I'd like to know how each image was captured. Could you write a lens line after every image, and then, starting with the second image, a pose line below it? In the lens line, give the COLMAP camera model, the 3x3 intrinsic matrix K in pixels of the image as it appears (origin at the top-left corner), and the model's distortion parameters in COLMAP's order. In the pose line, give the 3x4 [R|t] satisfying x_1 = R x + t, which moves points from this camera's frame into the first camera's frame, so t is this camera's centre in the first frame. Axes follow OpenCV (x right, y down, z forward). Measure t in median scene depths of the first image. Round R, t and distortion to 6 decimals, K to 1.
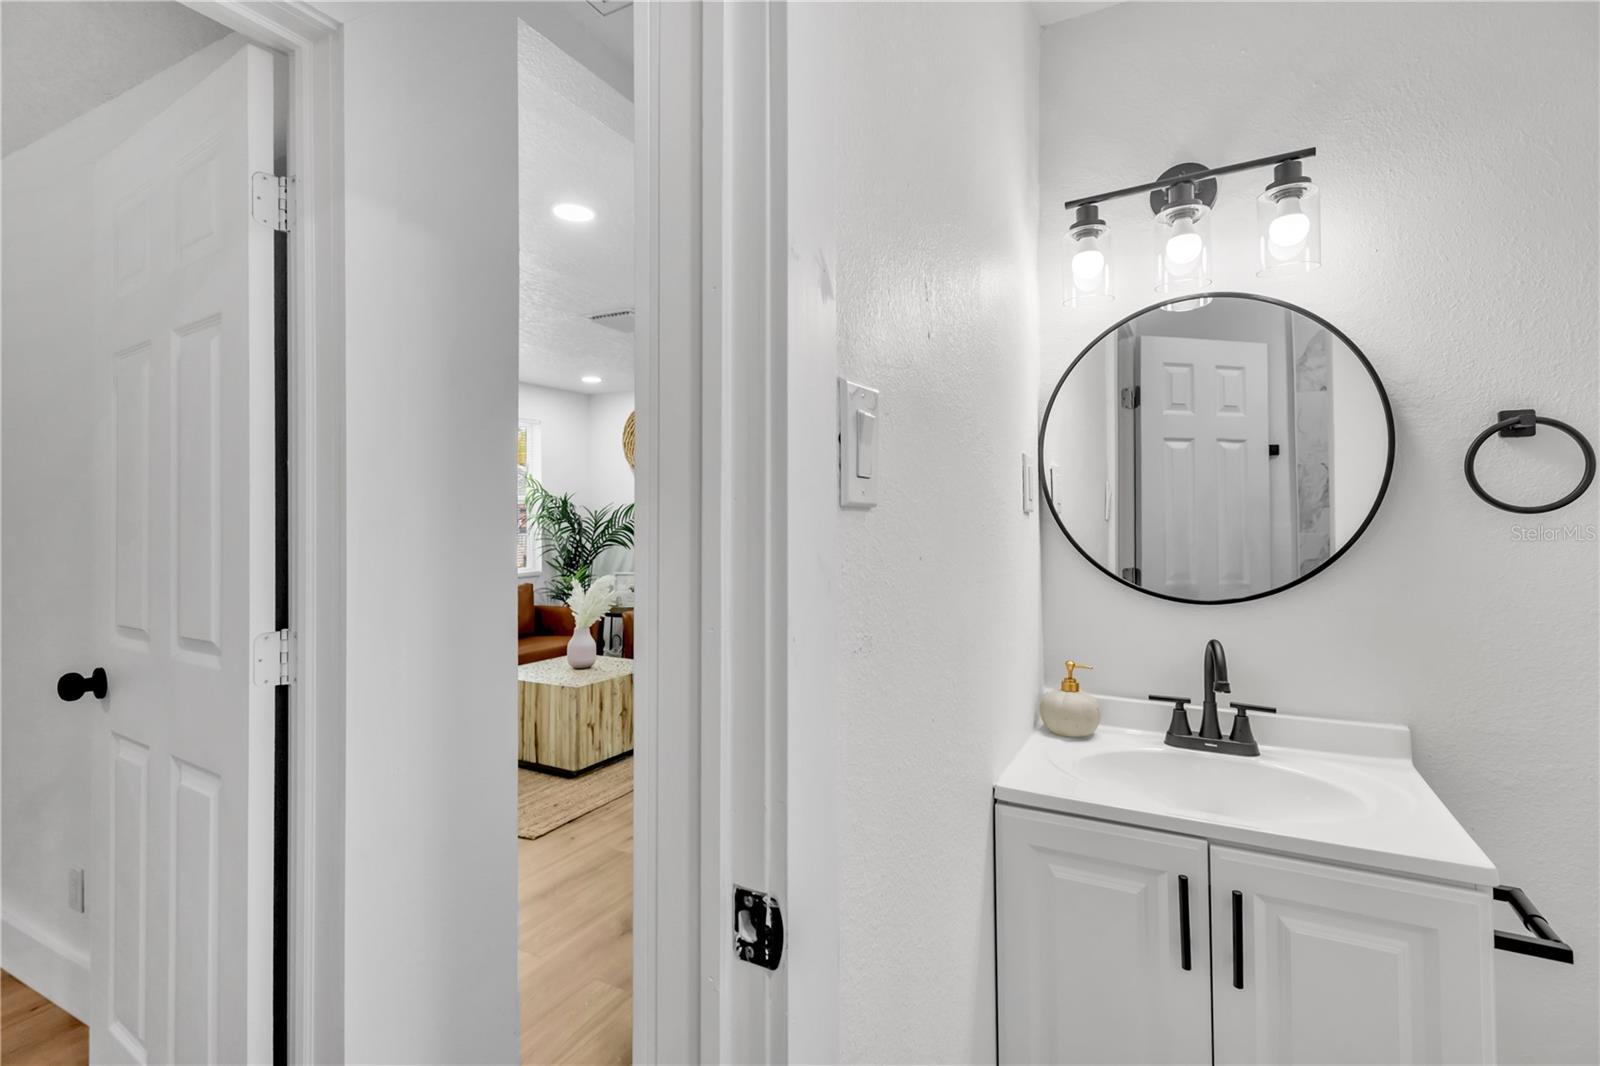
lens RADIAL K [[752.6, 0, 800.6], [0, 752.6, 526.7], [0, 0, 1]] dist [0.013183, -0.001875]
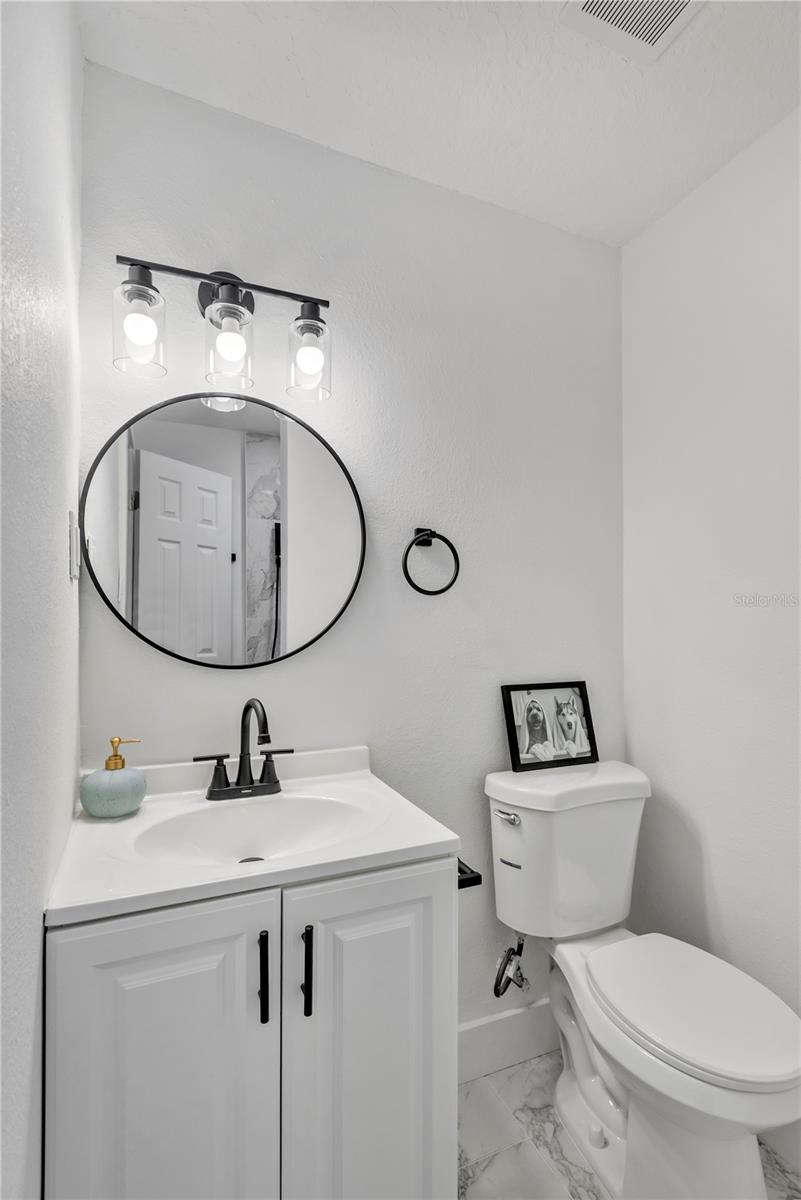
lens RADIAL K [[564.5, 0, 400.5], [0, 564.5, 616.9], [0, 0, 1]] dist [0.013183, -0.001875]
pose [[0.611591, 0.009260, 0.791120, 0.006986], [-0.003061, 0.999952, -0.009338, 0.032276], [-0.791168, 0.003289, 0.611590, 0.289166]]
